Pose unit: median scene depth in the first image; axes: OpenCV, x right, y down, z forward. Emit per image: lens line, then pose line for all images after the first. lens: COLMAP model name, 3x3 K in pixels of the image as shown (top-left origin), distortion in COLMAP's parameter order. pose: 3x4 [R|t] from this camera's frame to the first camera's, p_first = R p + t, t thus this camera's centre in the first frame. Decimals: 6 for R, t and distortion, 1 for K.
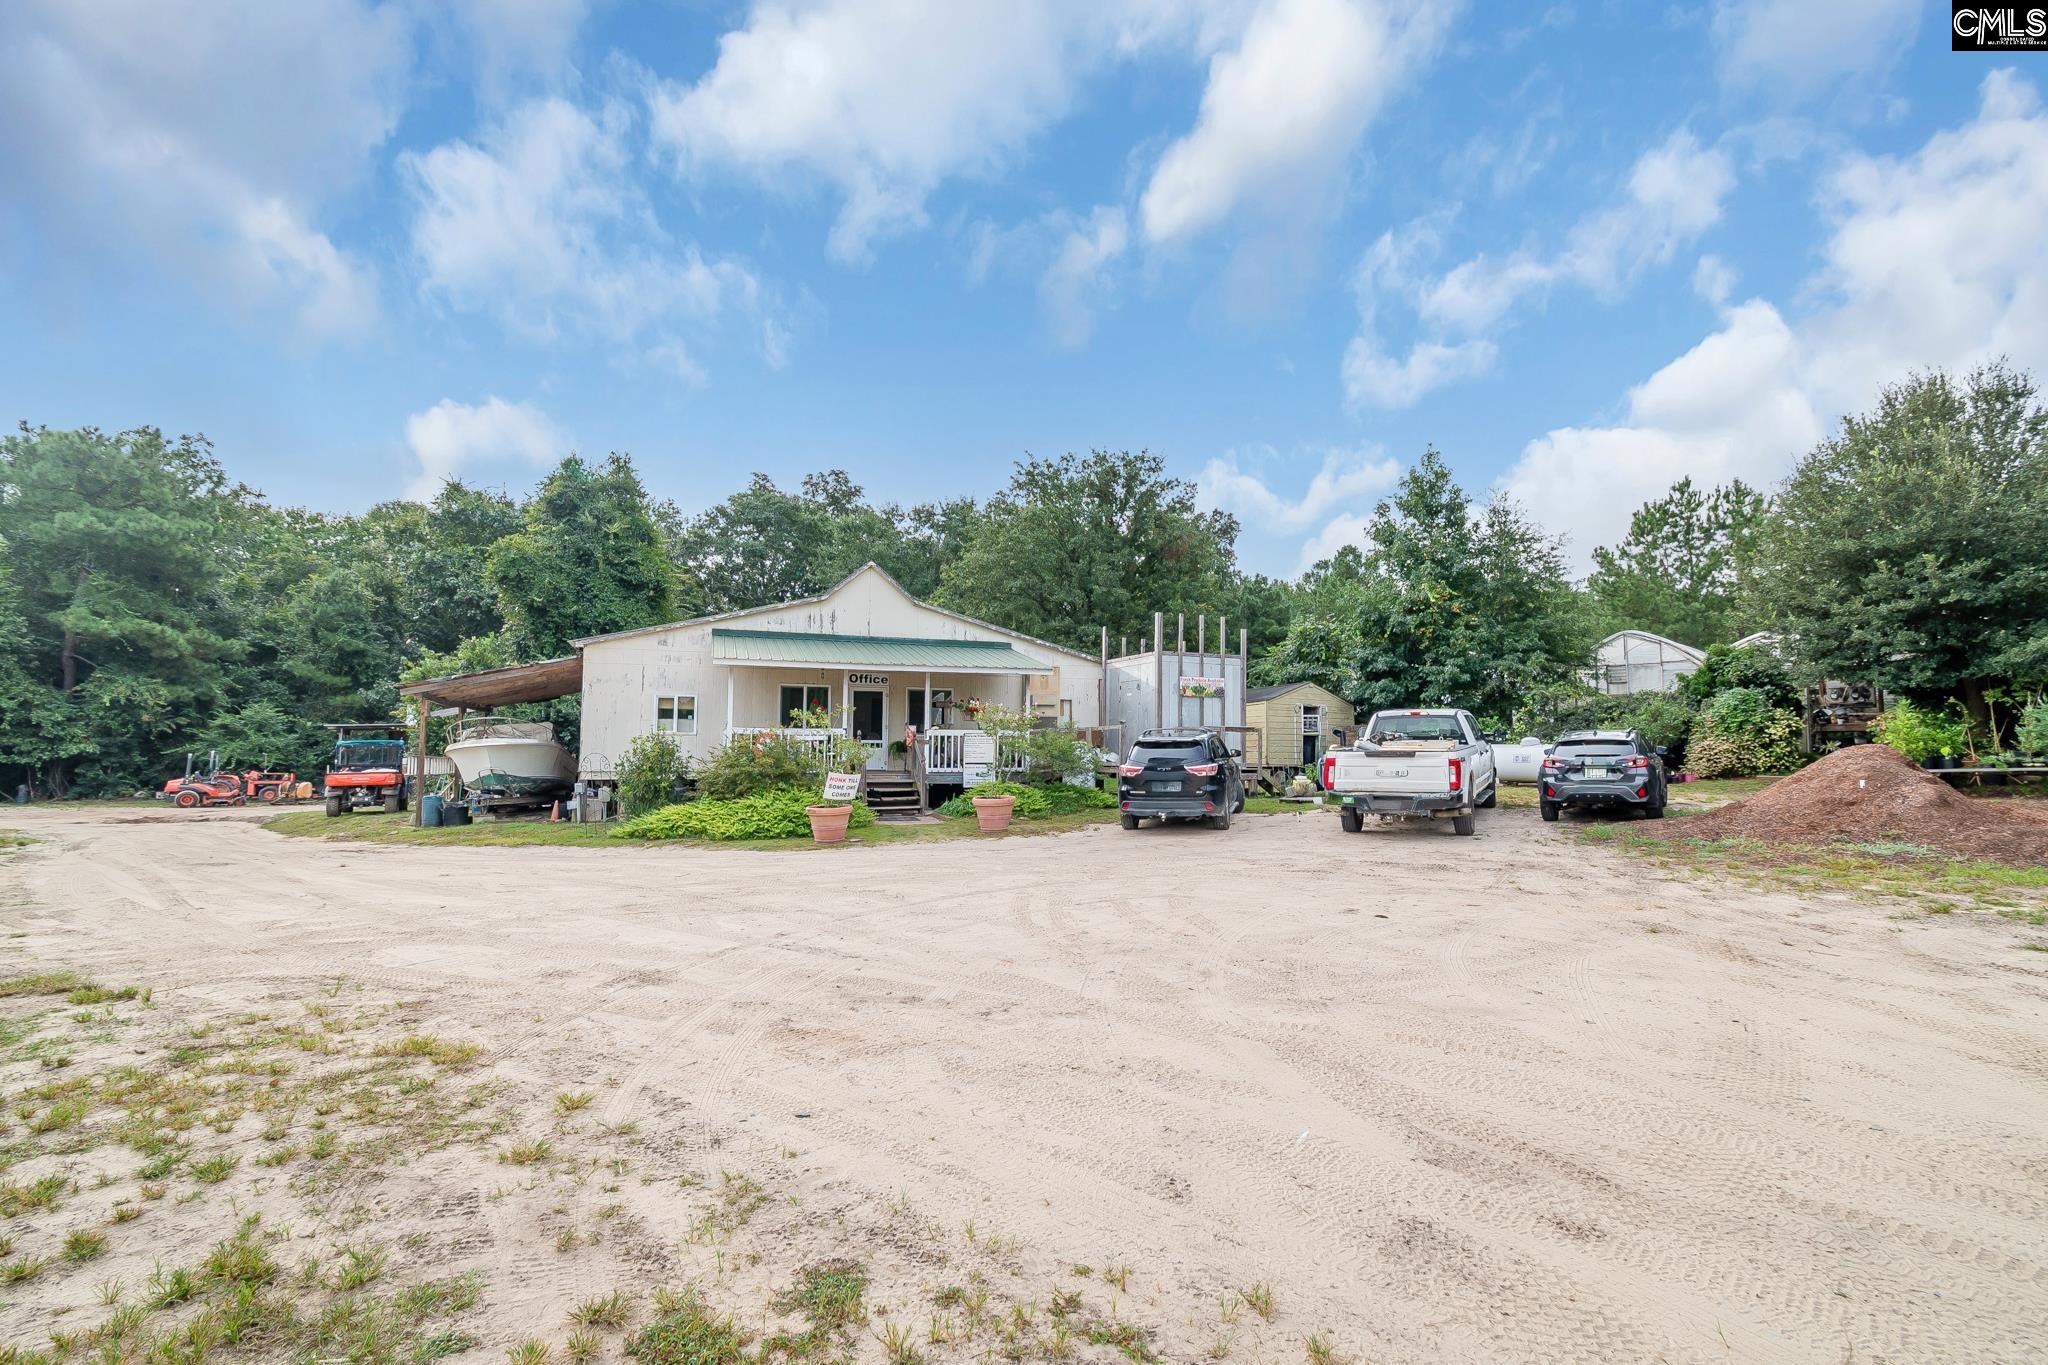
lens RADIAL K [[913.9, 0, 1025.5], [0, 913.9, 680.5], [0, 0, 1]] dist [0.003225, -0.002316]
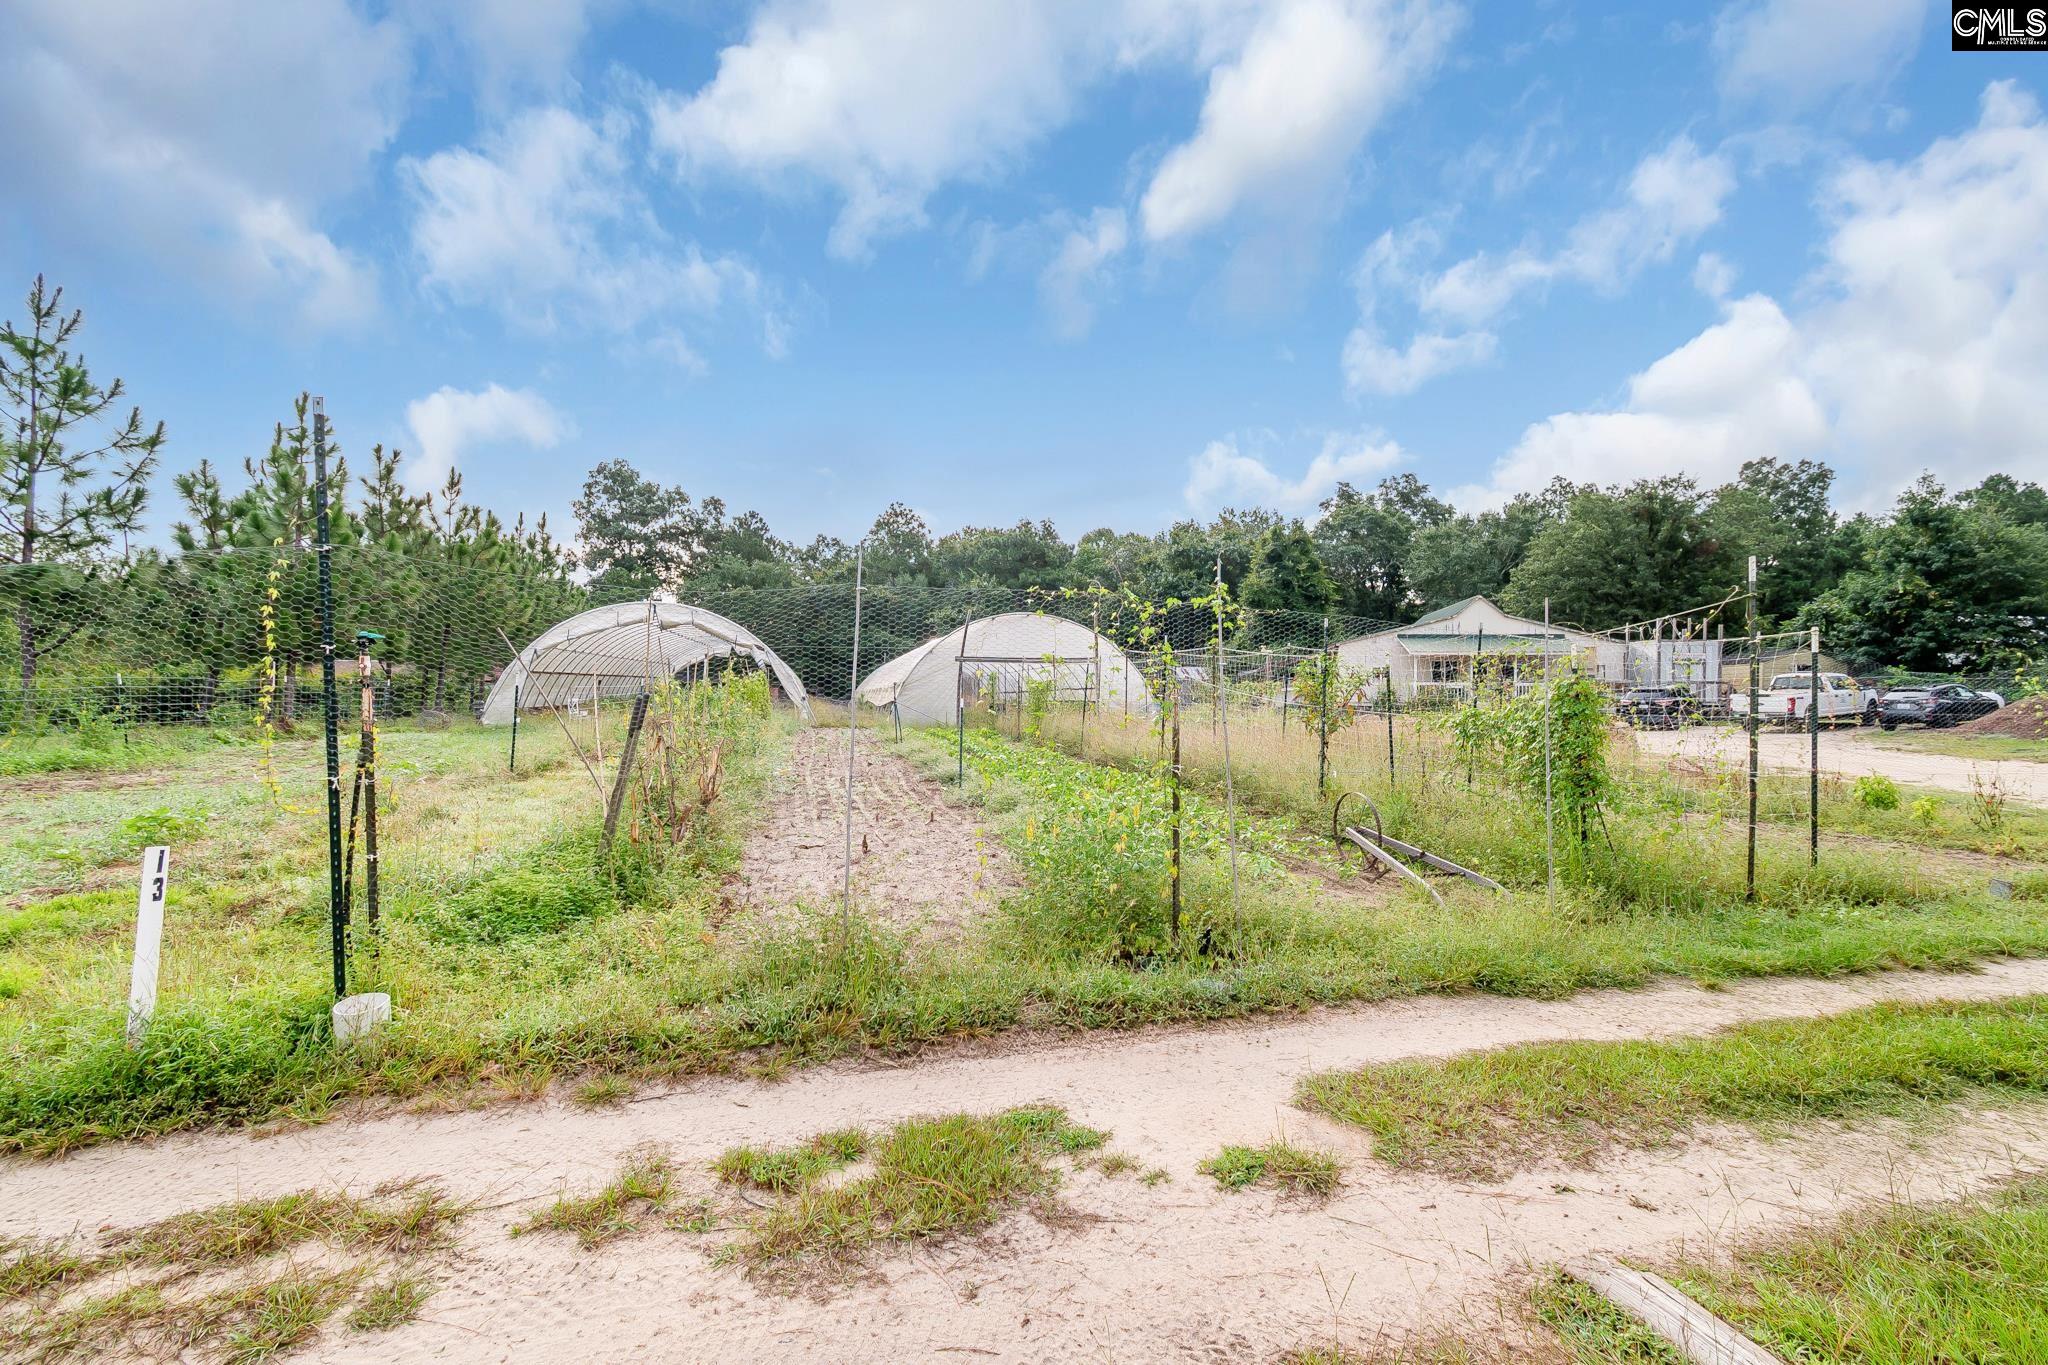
lens RADIAL K [[913.9, 0, 1025.5], [0, 913.9, 680.5], [0, 0, 1]] dist [0.003225, -0.002316]
pose [[0.850425, -0.000833, -0.526096, 0.027813], [0.032628, 0.998157, 0.051163, -0.074585], [0.525084, -0.060676, 0.848885, -1.052745]]
